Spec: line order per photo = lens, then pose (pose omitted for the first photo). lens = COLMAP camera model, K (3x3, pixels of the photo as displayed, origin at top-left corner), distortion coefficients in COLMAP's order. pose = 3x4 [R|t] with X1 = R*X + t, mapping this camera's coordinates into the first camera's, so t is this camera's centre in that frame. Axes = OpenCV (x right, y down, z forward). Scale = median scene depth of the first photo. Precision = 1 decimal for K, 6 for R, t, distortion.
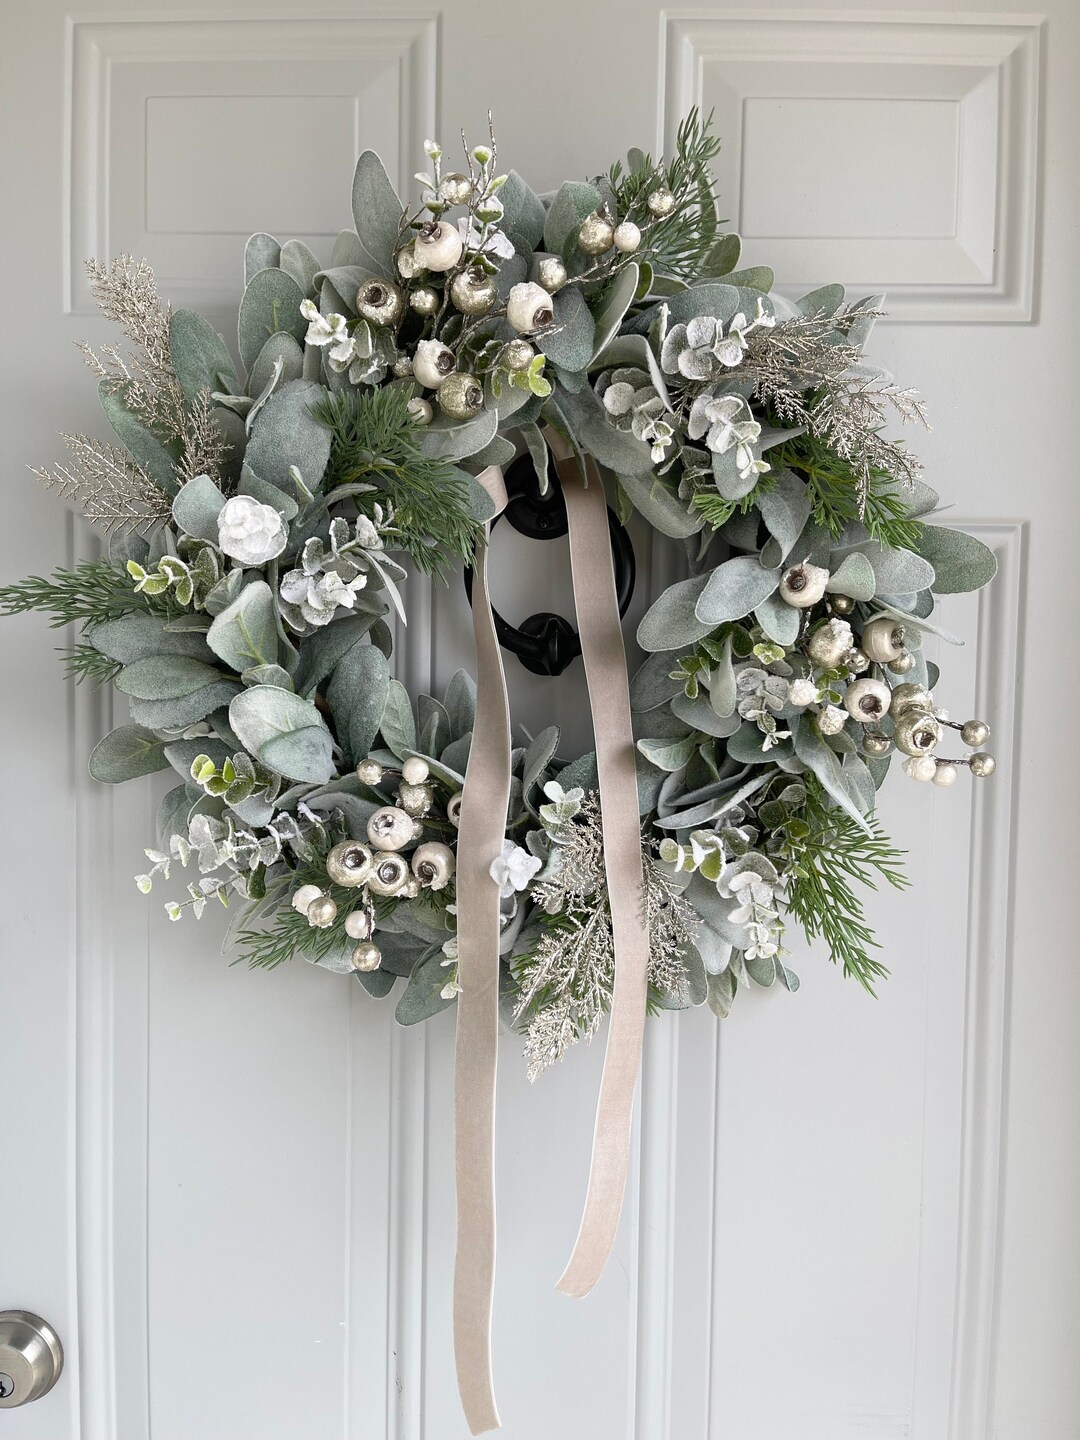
lens RADIAL K [[1120.2, 0, 540.0], [0, 1120.2, 720.0], [0, 0, 1]] dist [0.085421, -0.109429]
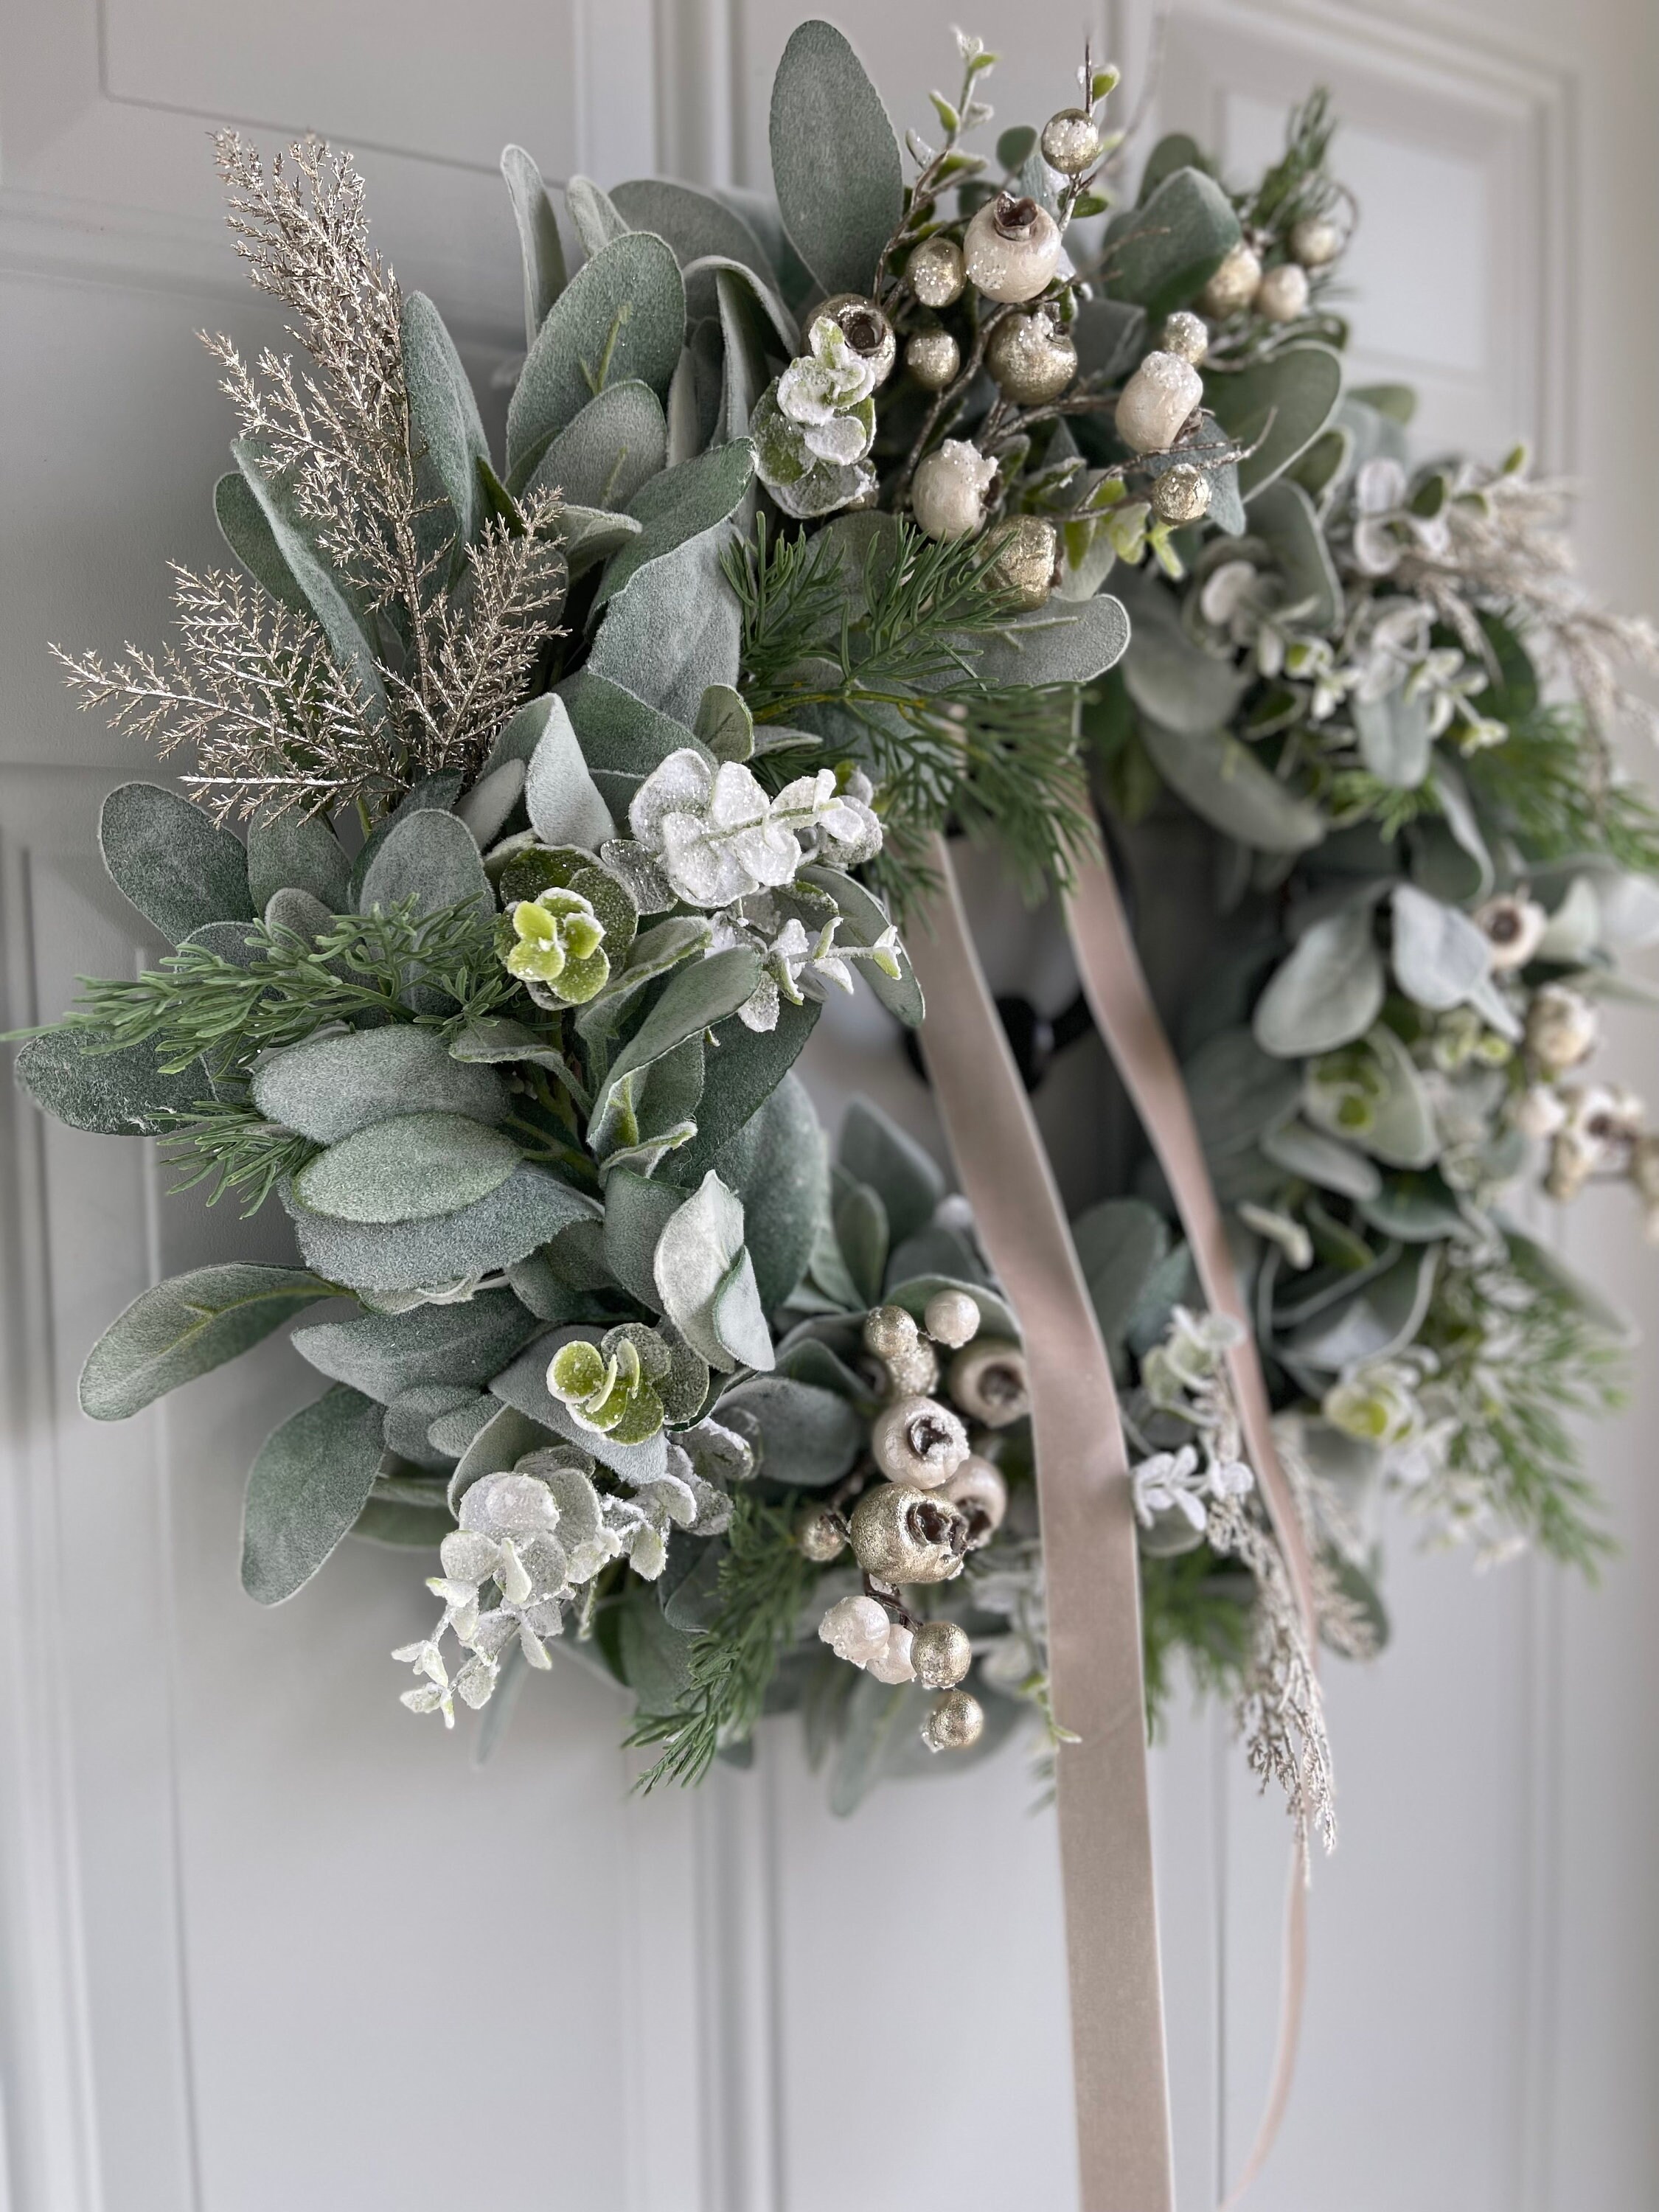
lens RADIAL K [[1720.7, 0, 829.5], [0, 1720.7, 1106.0], [0, 0, 1]] dist [0.085421, -0.109429]
pose [[0.870278, -0.060135, 0.488877, -0.524240], [0.050956, 0.998186, 0.032075, -0.075079], [-0.489919, -0.003003, 0.871763, 0.365567]]
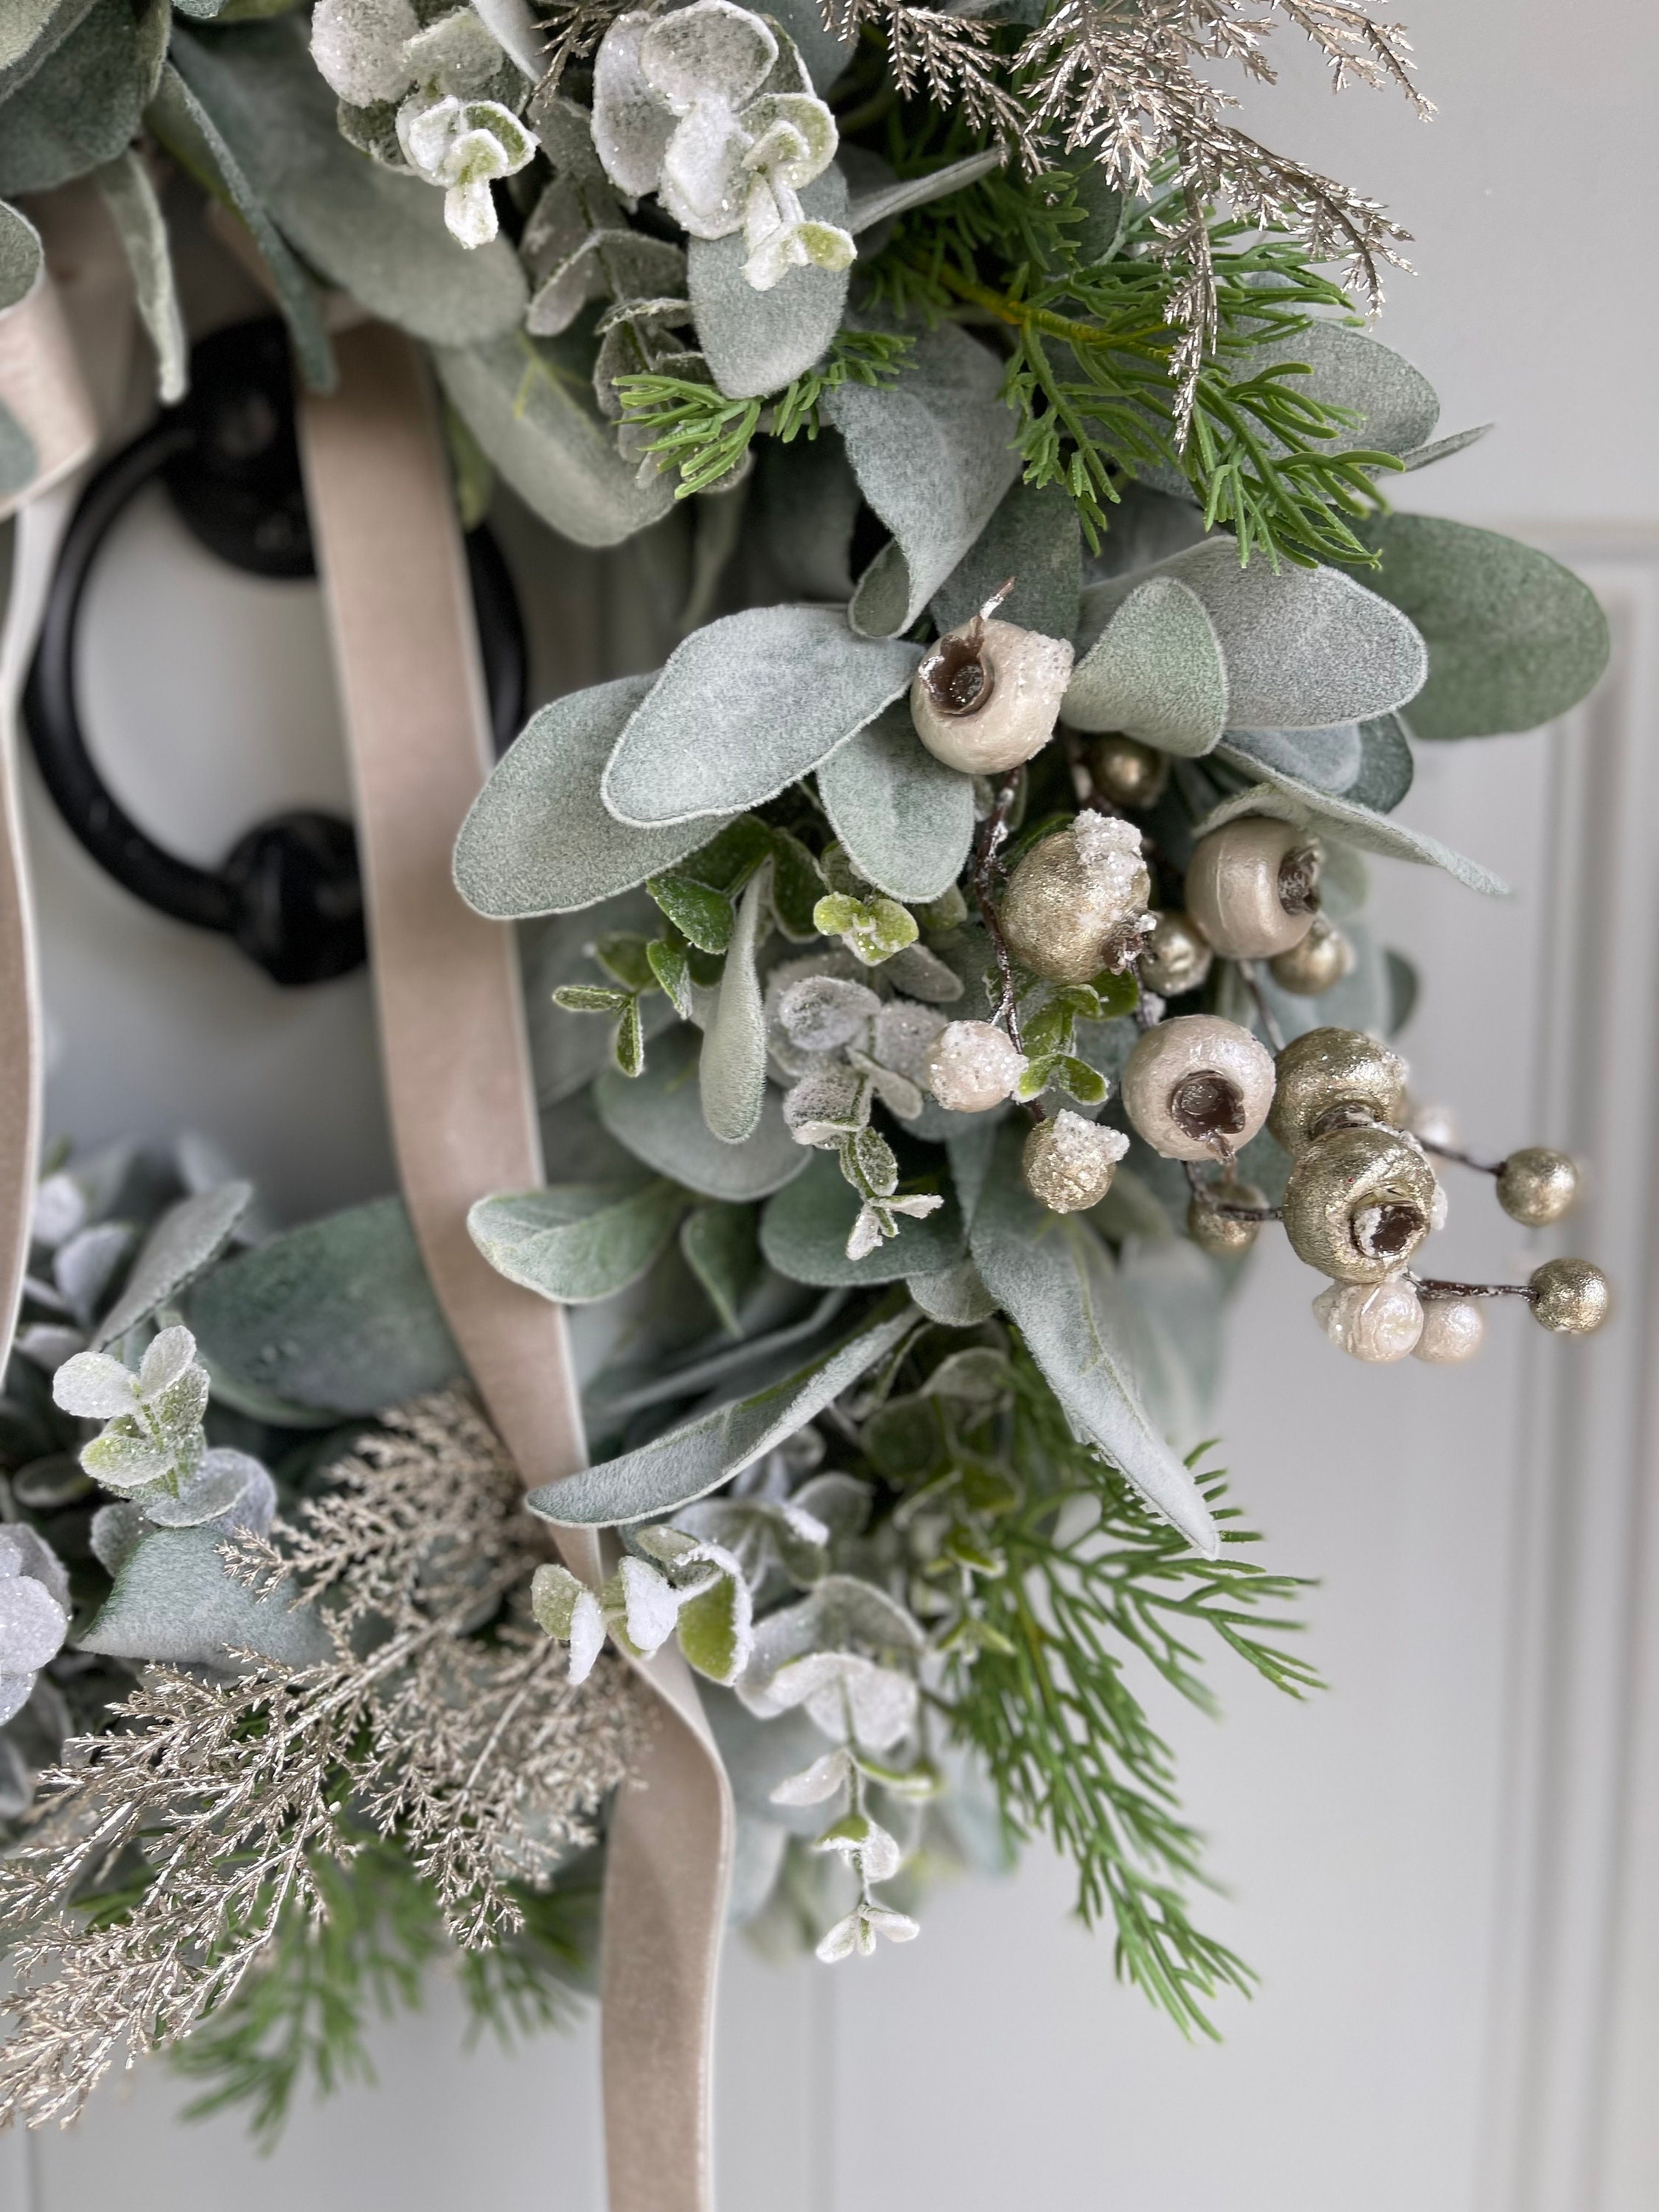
lens RADIAL K [[1635.0, 0, 829.5], [0, 1635.0, 1106.0], [0, 0, 1]] dist [0.056685, -0.063595]
pose [[0.999243, -0.002789, 0.038810, 0.173641], [0.000866, 0.998775, 0.049471, -0.033600], [-0.038900, -0.049400, 0.998021, 0.562306]]
